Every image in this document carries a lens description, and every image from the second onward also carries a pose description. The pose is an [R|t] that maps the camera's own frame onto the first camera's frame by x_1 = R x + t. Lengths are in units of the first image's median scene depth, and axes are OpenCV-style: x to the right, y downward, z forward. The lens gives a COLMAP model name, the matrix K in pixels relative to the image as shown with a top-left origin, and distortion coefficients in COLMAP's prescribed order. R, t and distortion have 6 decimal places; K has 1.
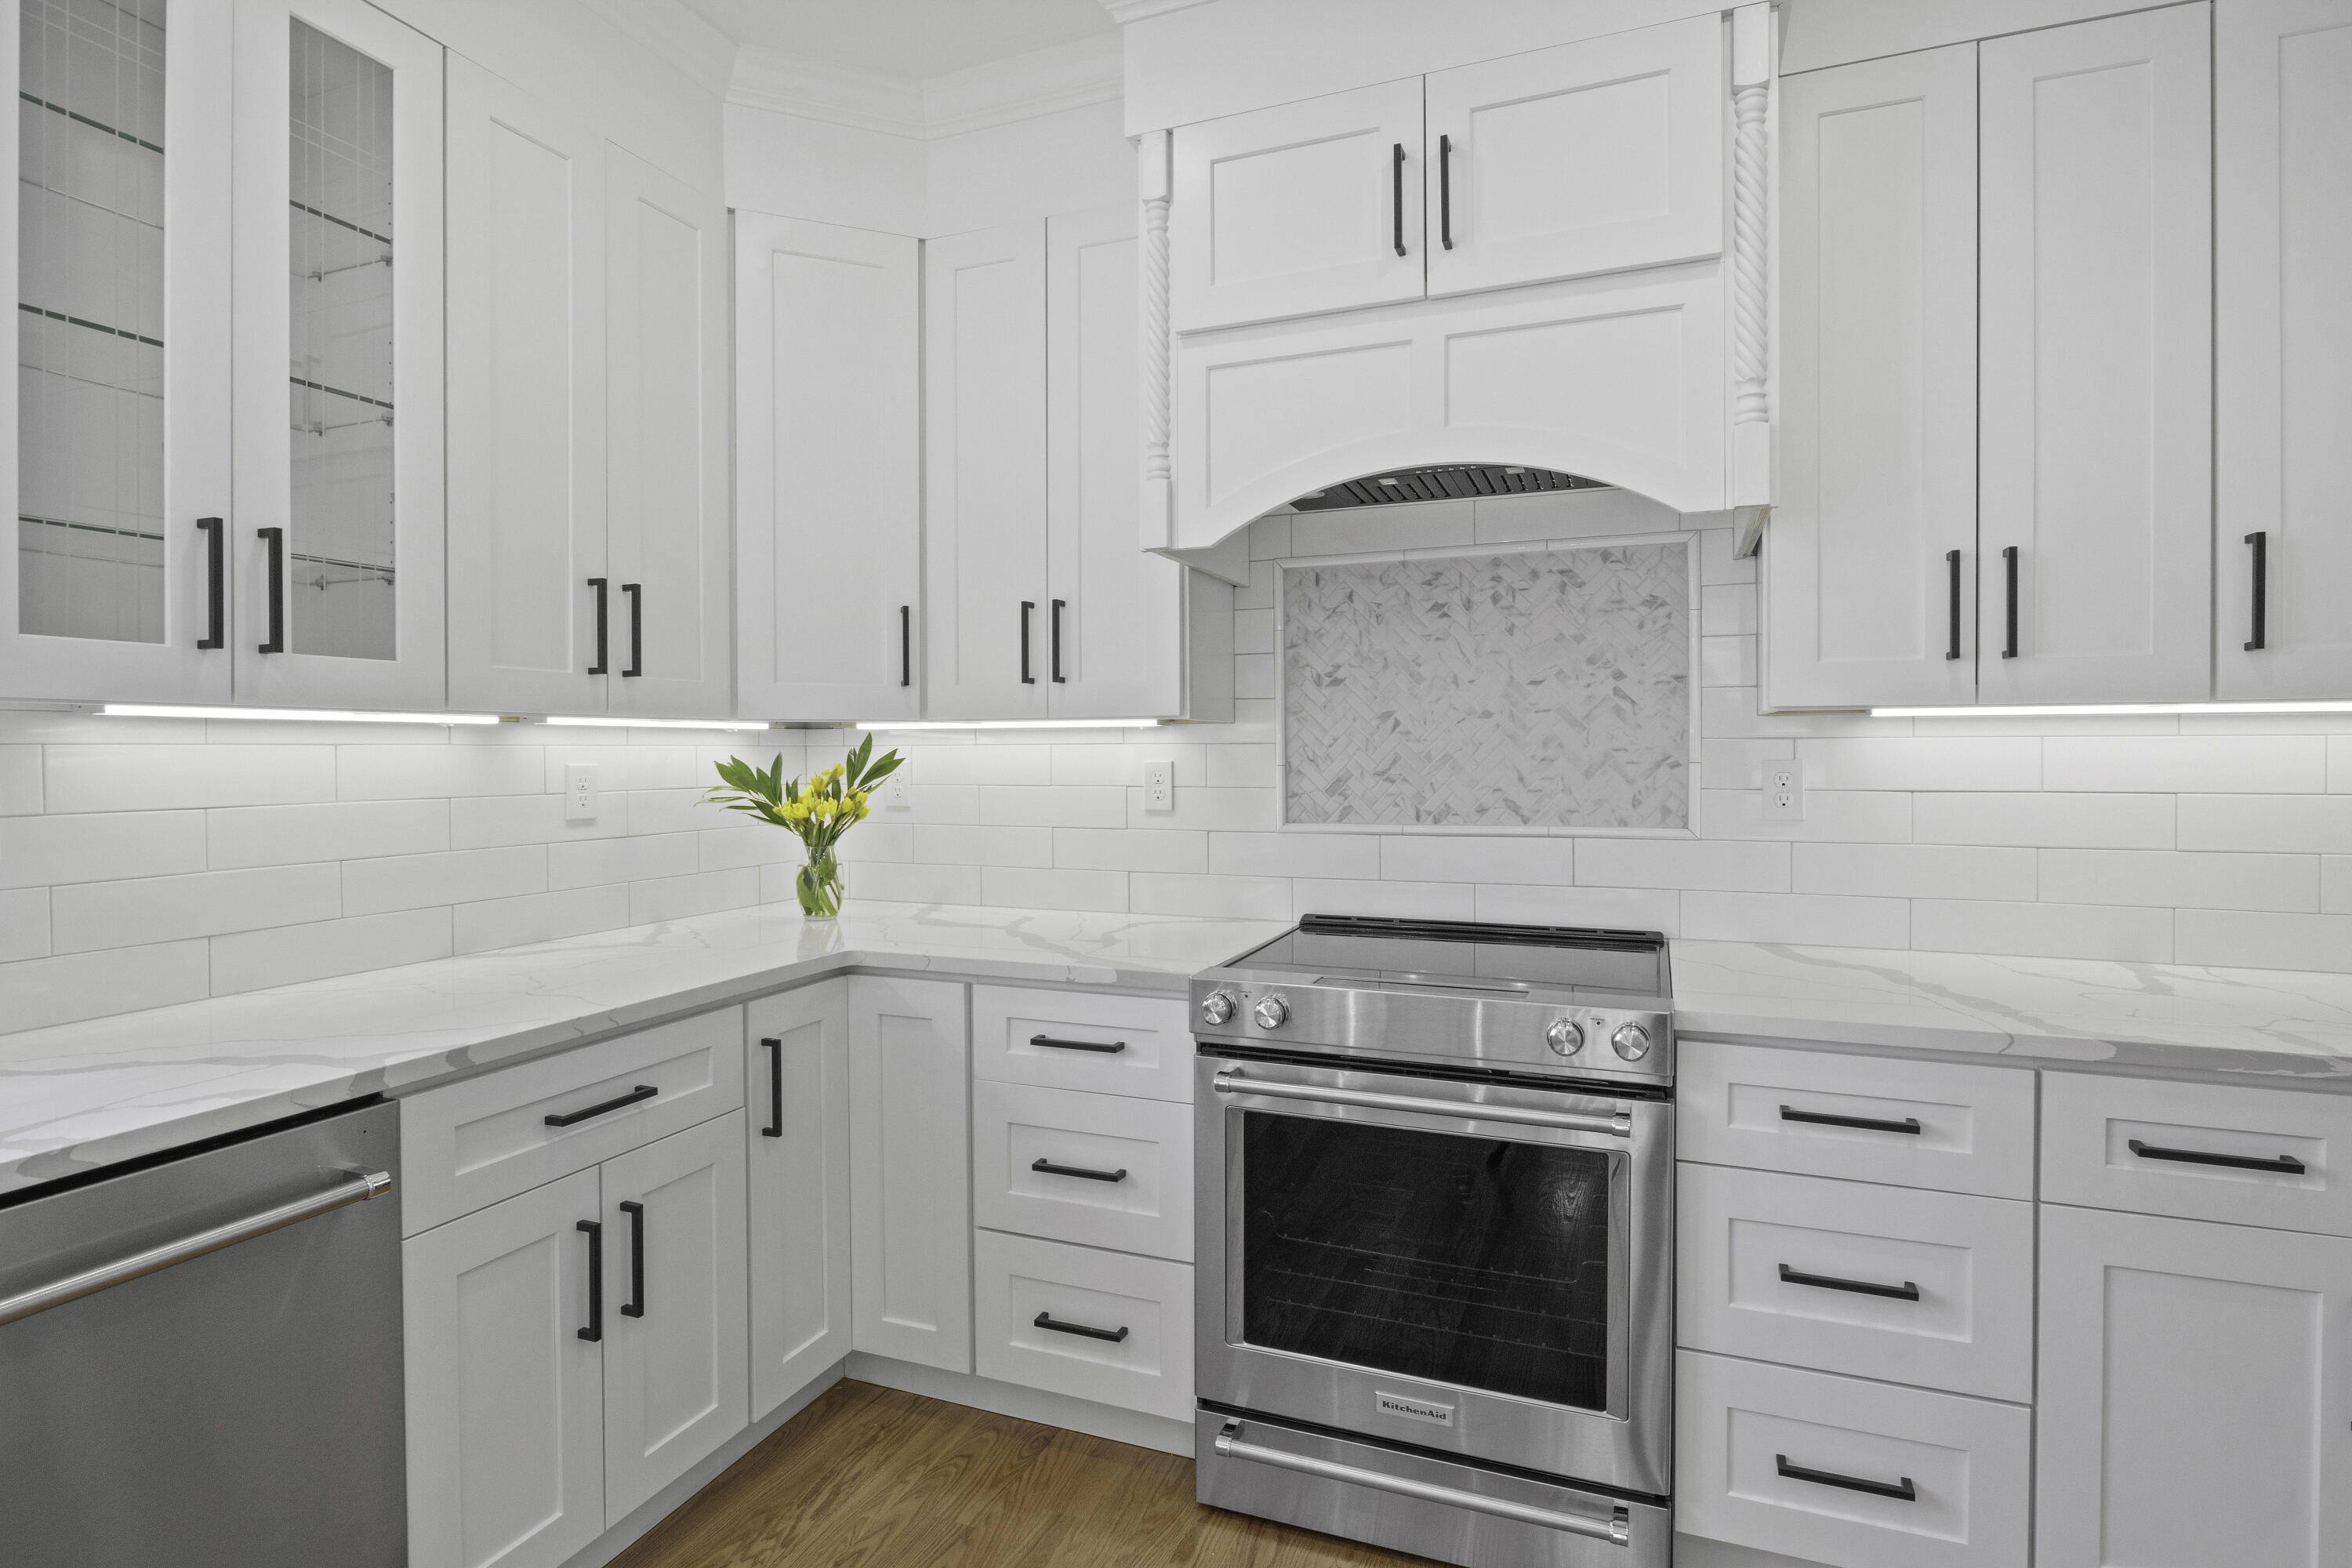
lens RADIAL K [[1181.5, 0, 1177.2], [0, 1181.5, 777.0], [0, 0, 1]] dist [-0.004280, -0.000052]
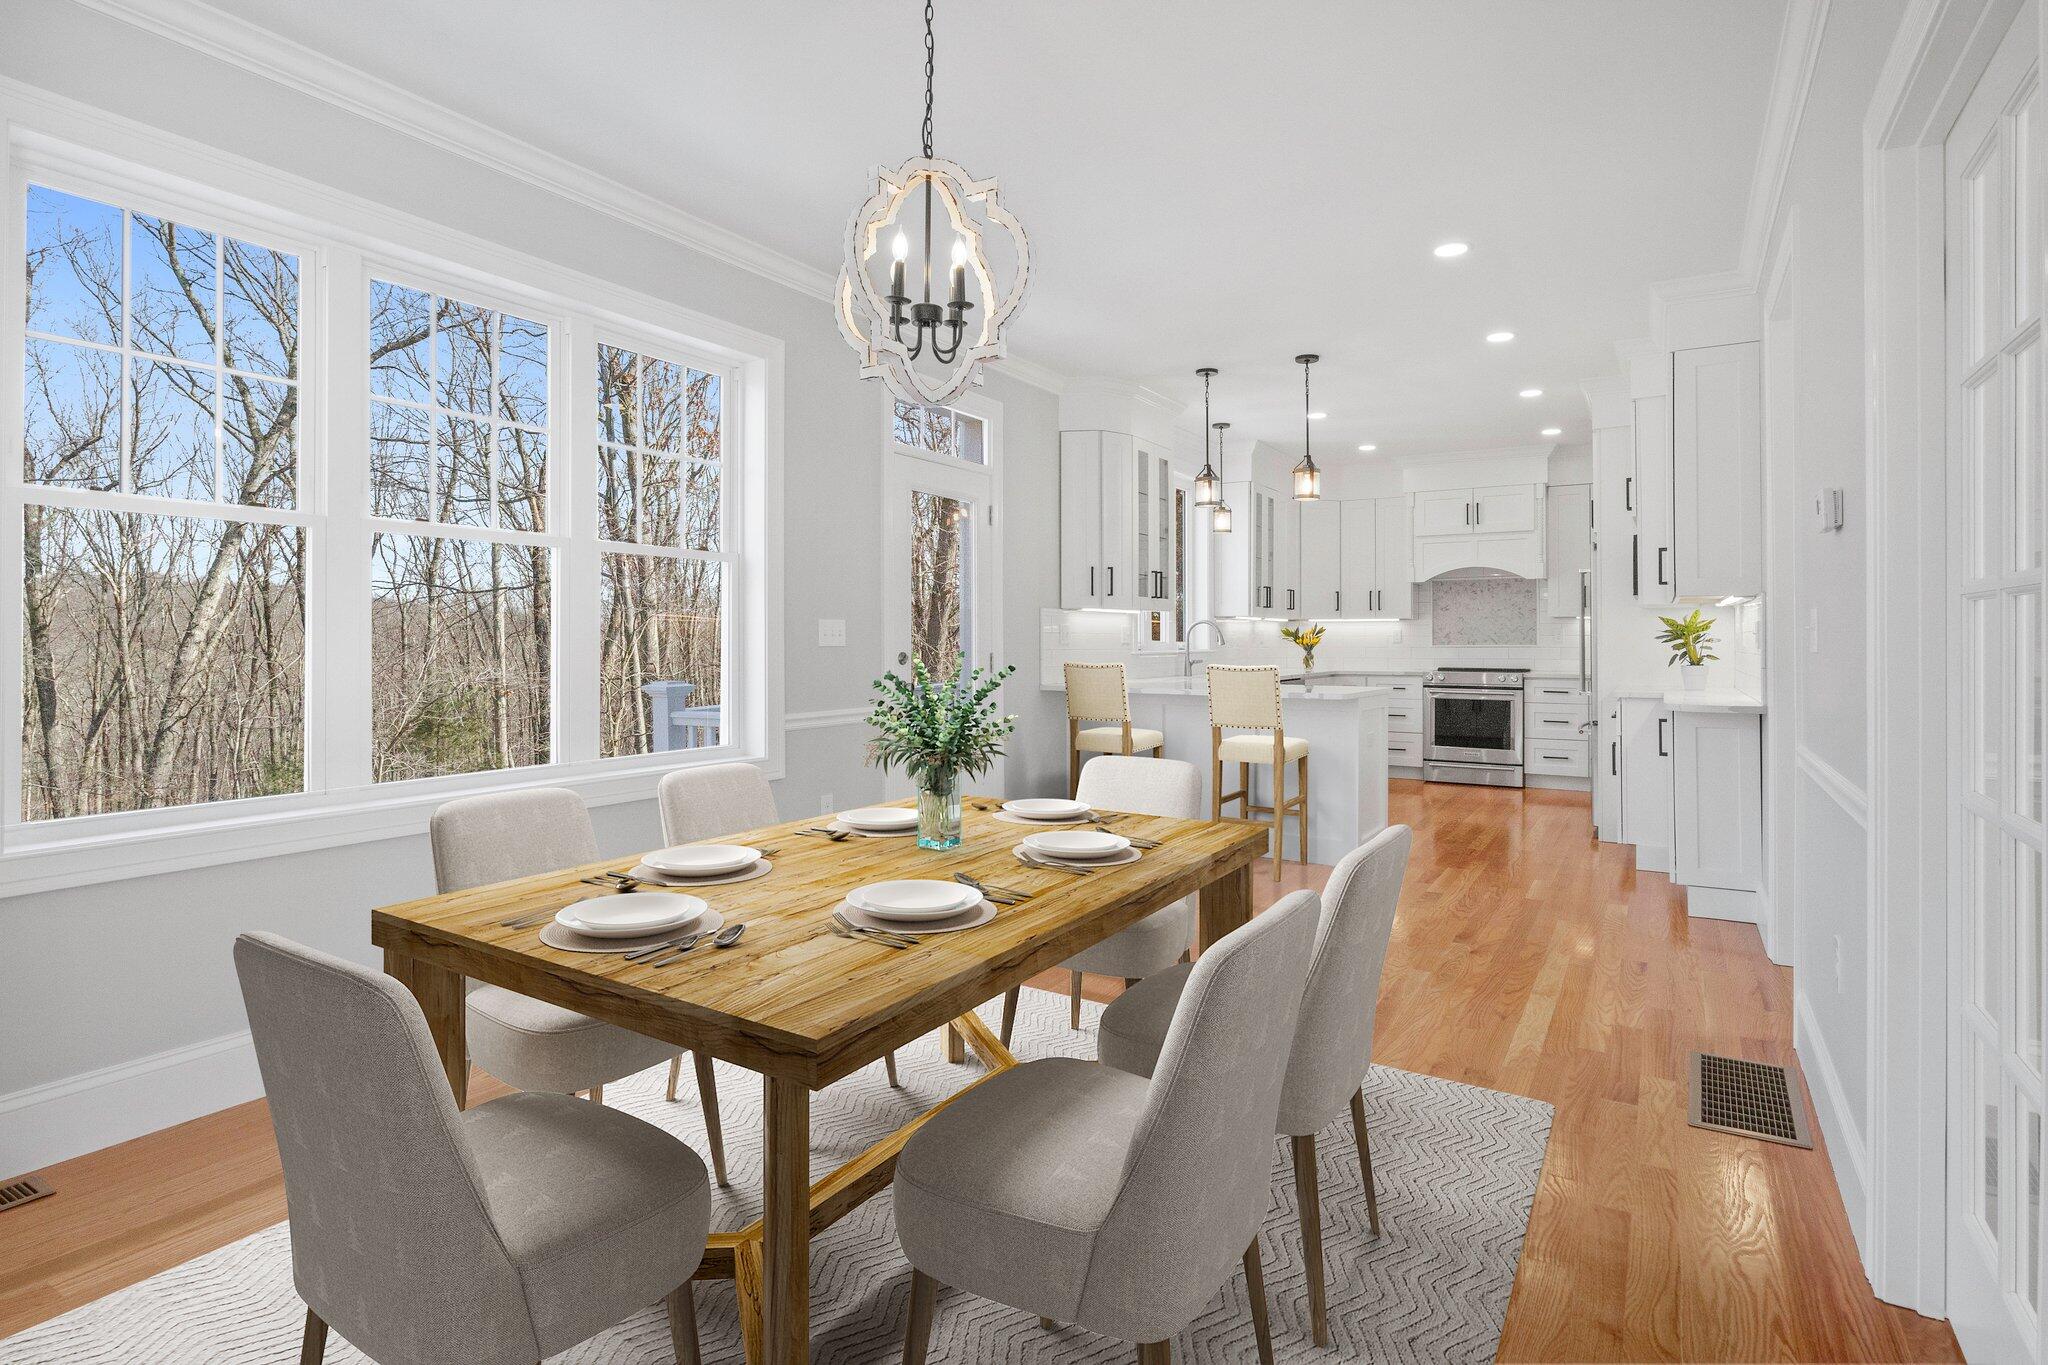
lens RADIAL K [[1028.8, 0, 1036.0], [0, 1028.8, 640.3], [0, 0, 1]] dist [-0.004280, -0.000052]
pose [[0.987827, 0.004817, -0.155481, -1.046371], [-0.007810, 0.999796, -0.018644, 0.148838], [0.155360, 0.019631, 0.987663, -3.974991]]
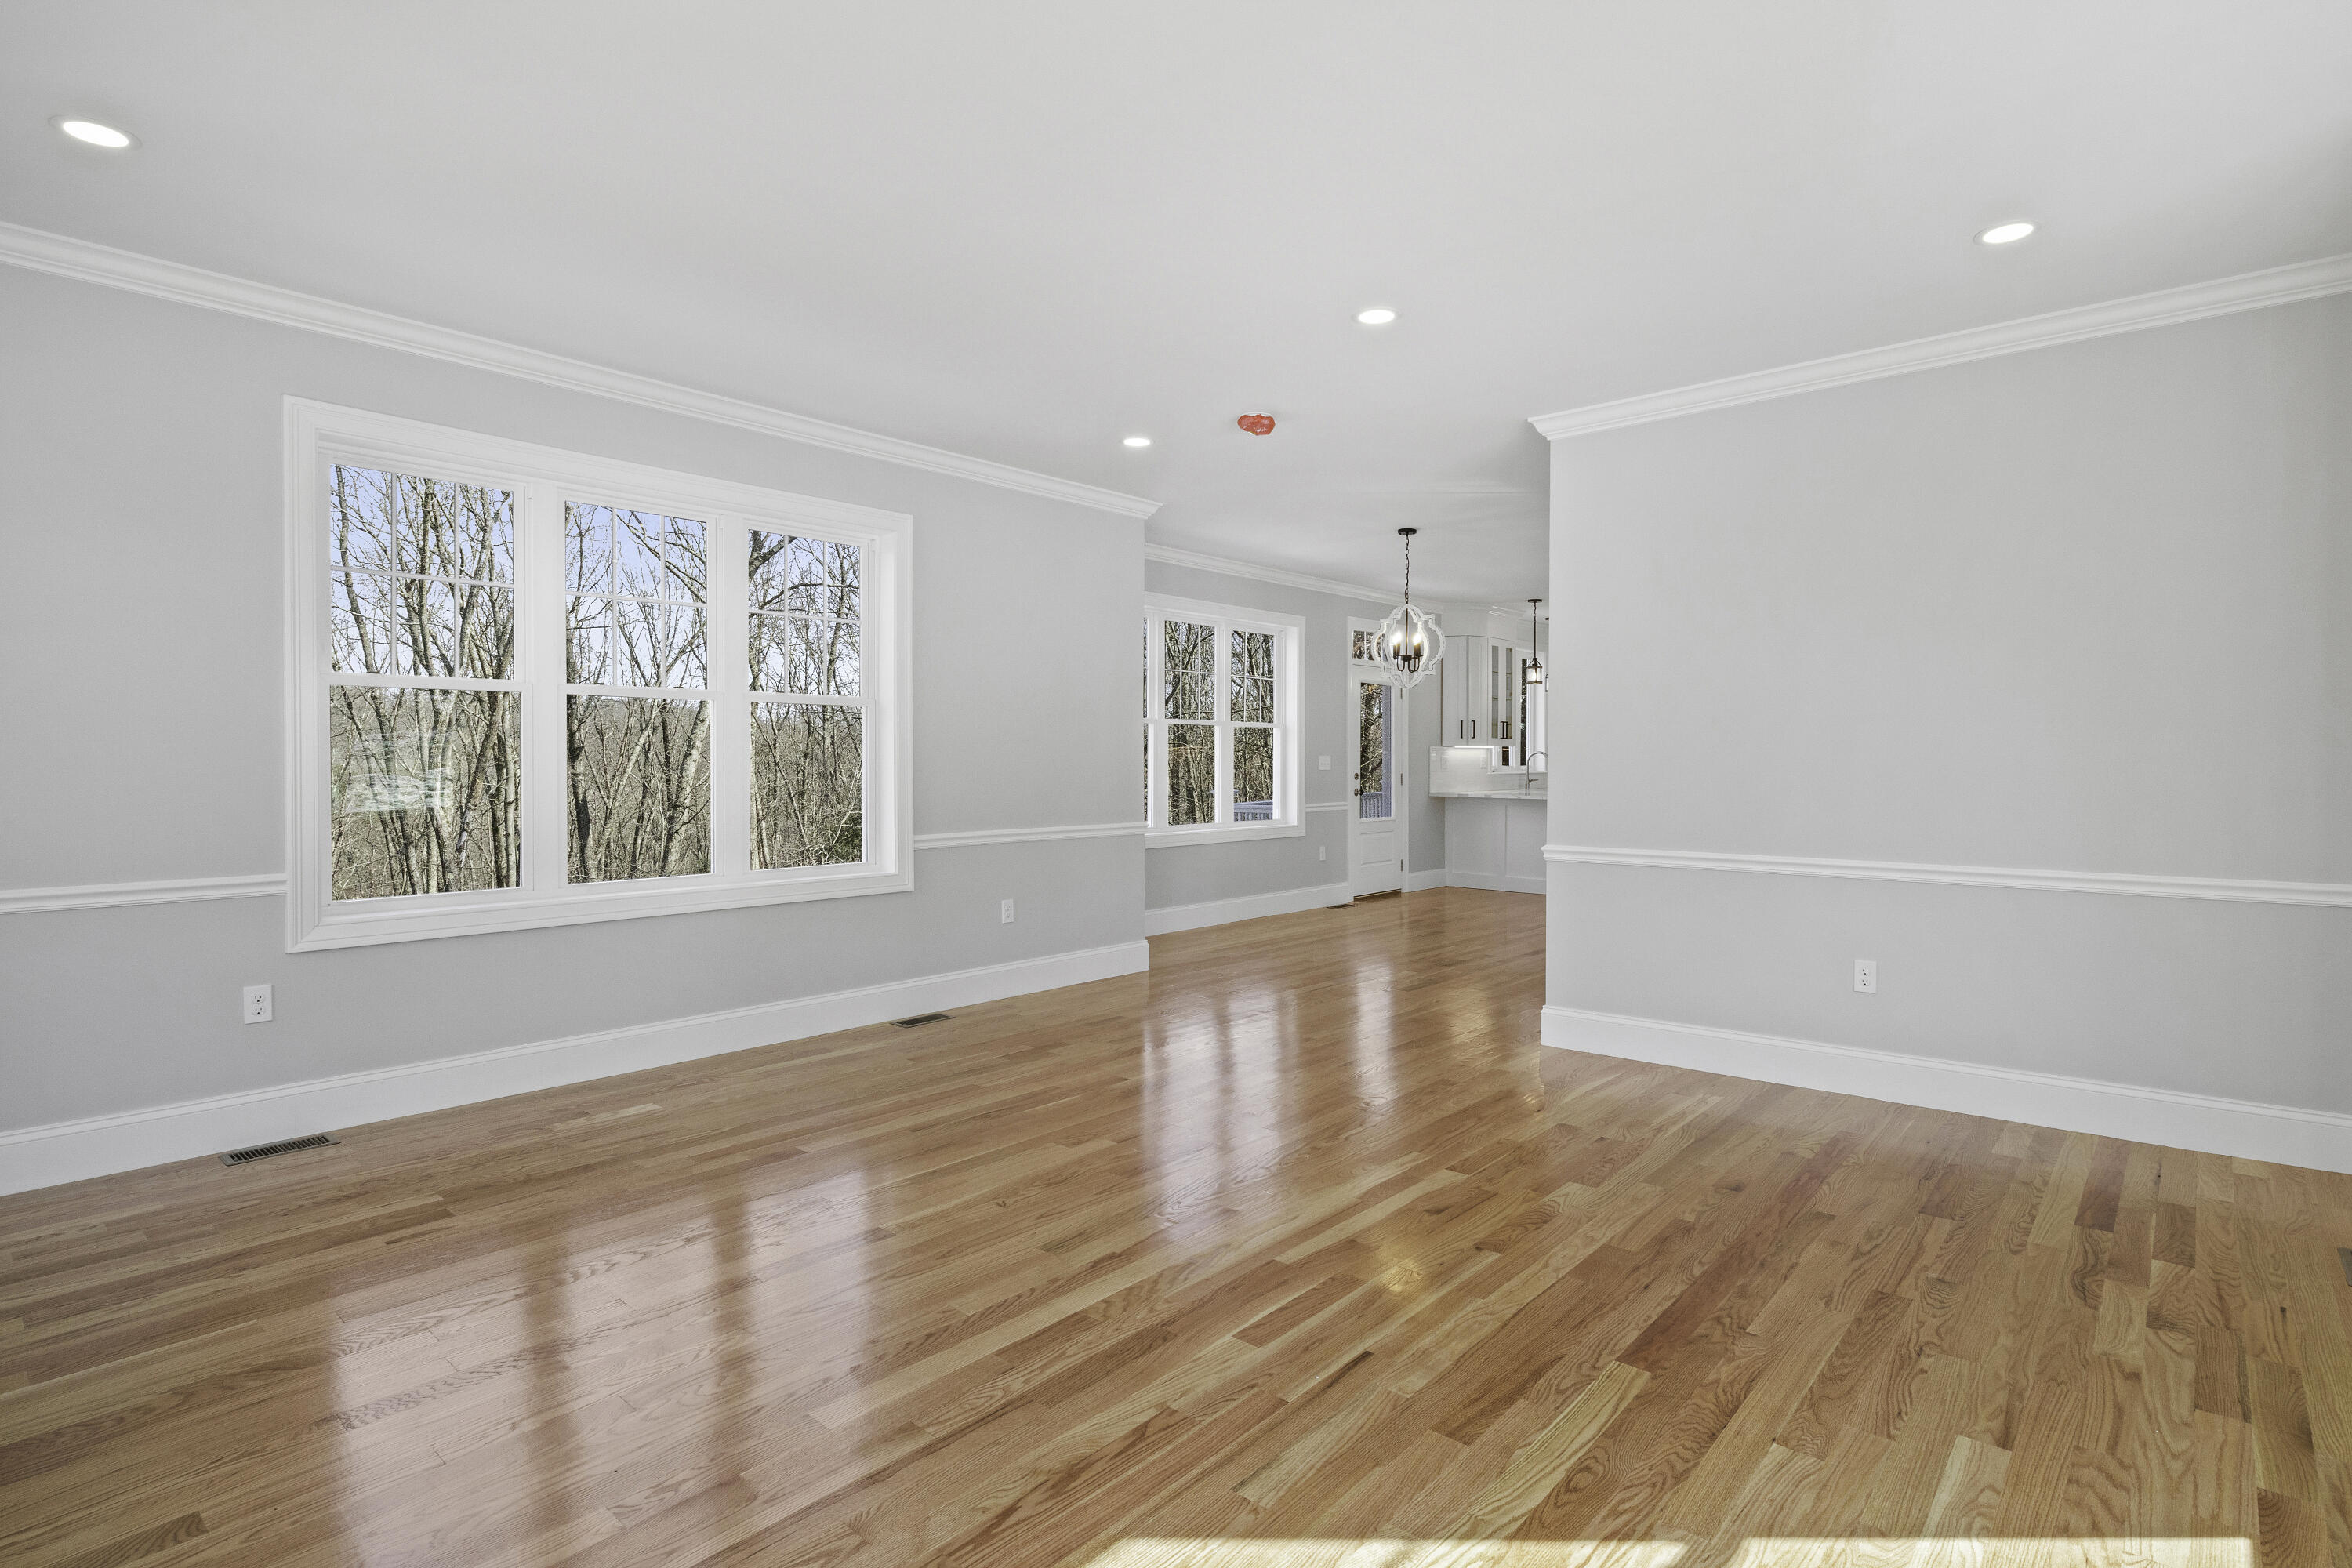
lens RADIAL K [[1181.5, 0, 1183.2], [0, 1181.5, 775.3], [0, 0, 1]] dist [-0.004280, -0.000052]
pose [[0.946824, 0.010408, -0.321582, -0.757991], [-0.010974, 0.999940, 0.000052, 0.149964], [0.321563, 0.003480, 0.946882, -7.174302]]
